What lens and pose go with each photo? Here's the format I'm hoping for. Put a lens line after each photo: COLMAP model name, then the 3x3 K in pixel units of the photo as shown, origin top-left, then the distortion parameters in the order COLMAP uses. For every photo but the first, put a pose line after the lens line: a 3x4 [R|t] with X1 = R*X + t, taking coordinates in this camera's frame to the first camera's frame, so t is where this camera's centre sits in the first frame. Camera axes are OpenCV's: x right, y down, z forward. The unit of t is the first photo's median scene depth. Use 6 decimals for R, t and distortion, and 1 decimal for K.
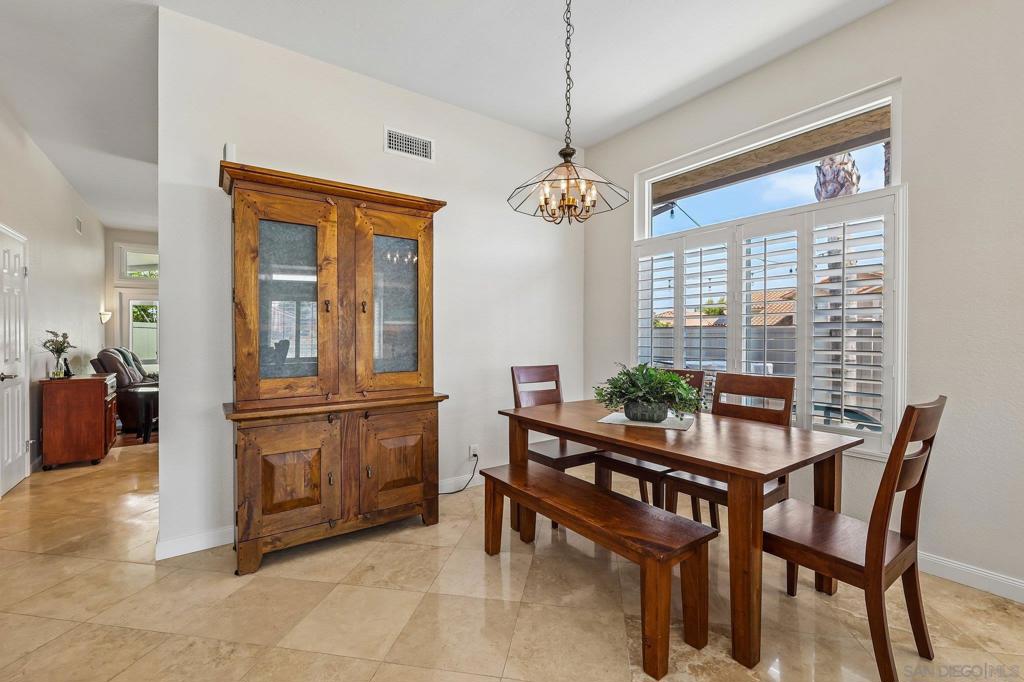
lens RADIAL K [[441.6, 0, 511.1], [0, 441.6, 339.5], [0, 0, 1]] dist [0.002104, -0.000481]
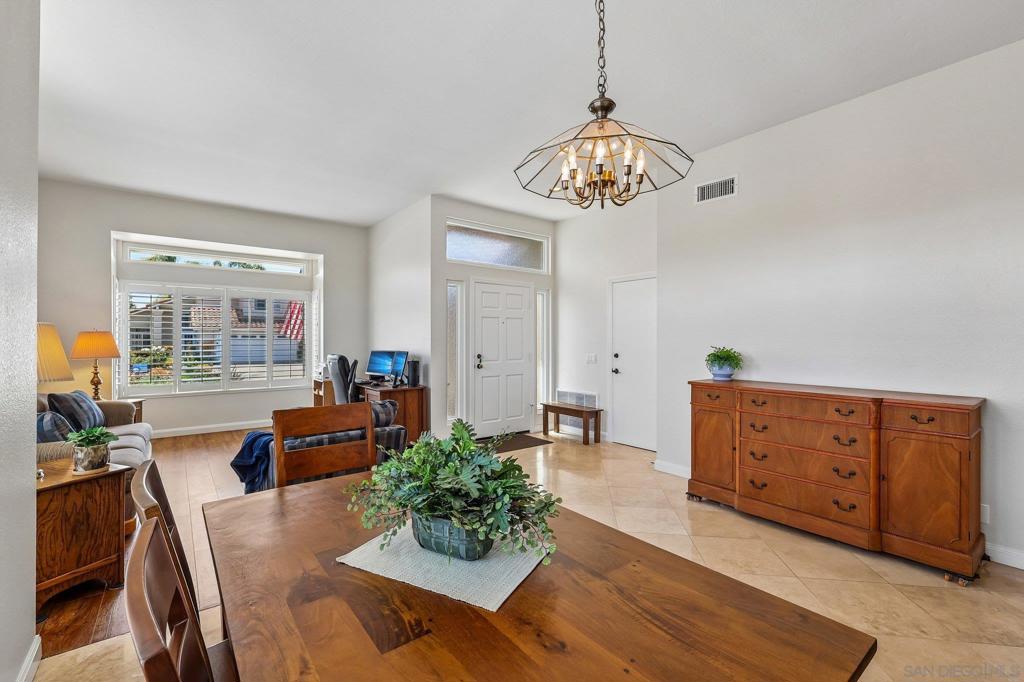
lens RADIAL K [[441.6, 0, 511.1], [0, 441.6, 339.5], [0, 0, 1]] dist [0.002104, -0.000481]
pose [[-0.999622, -0.002620, -0.027375, 0.236008], [-0.002743, 0.999986, 0.004431, -0.038570], [0.027363, 0.004504, -0.999615, 1.390289]]
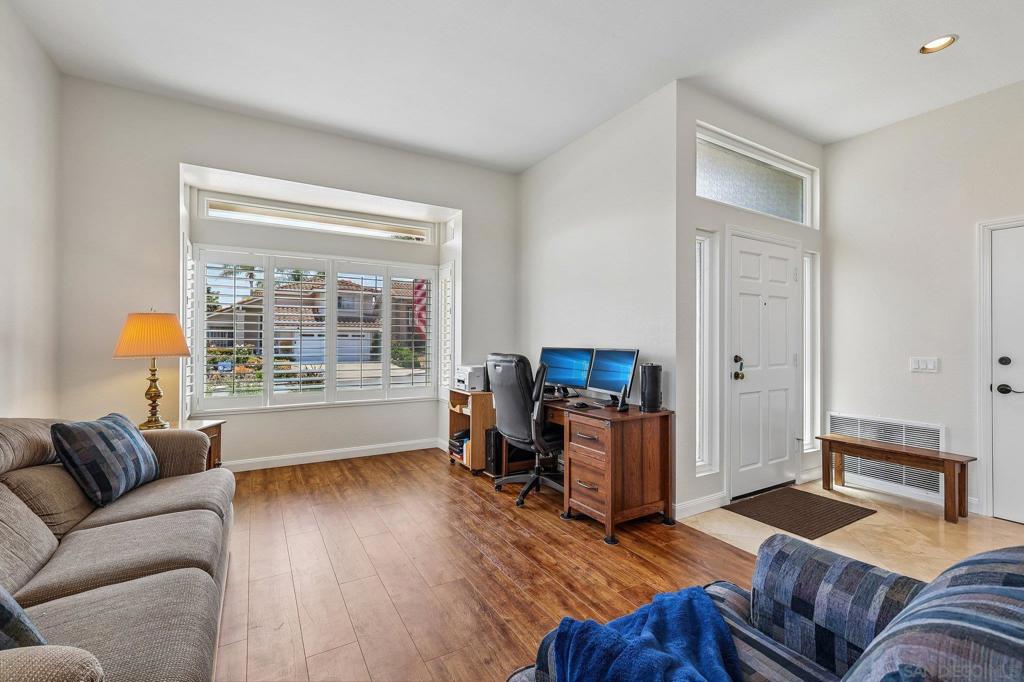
lens RADIAL K [[441.6, 0, 511.1], [0, 441.6, 339.5], [0, 0, 1]] dist [0.002104, -0.000481]
pose [[-0.995271, -0.007795, 0.096826, 0.860448], [-0.007594, 0.999968, 0.002442, -0.001970], [-0.096842, 0.001695, -0.995298, 0.577695]]
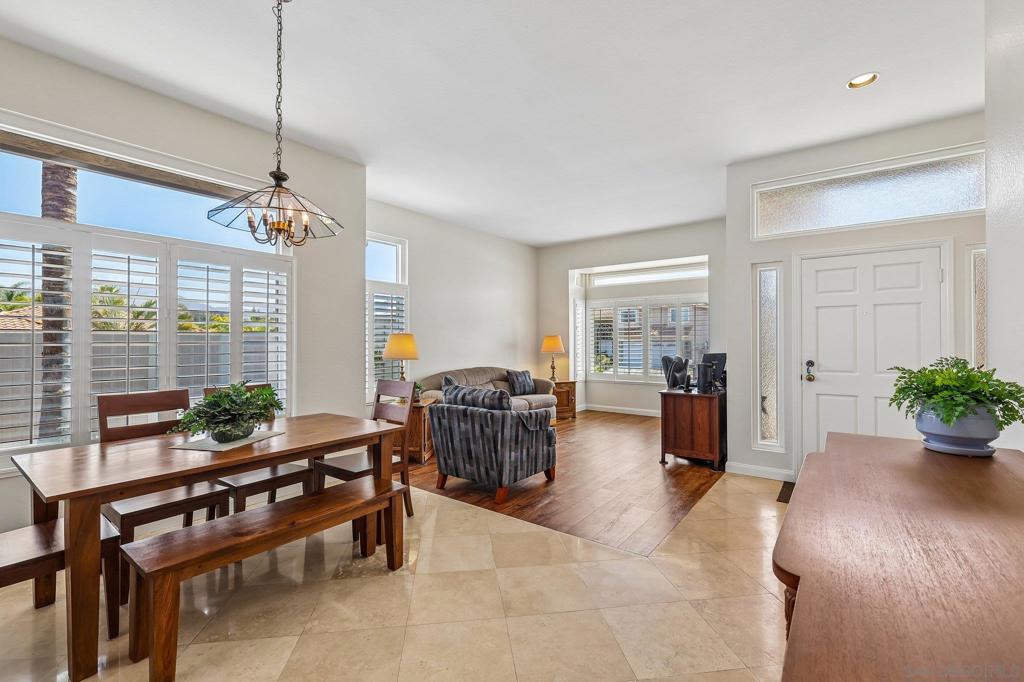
lens RADIAL K [[441.6, 0, 511.1], [0, 441.6, 339.5], [0, 0, 1]] dist [0.002104, -0.000481]
pose [[-0.292883, 0.000535, 0.956148, -0.803316], [0.007762, 0.999968, 0.001818, -0.039839], [-0.956117, 0.007954, -0.292878, 0.648847]]
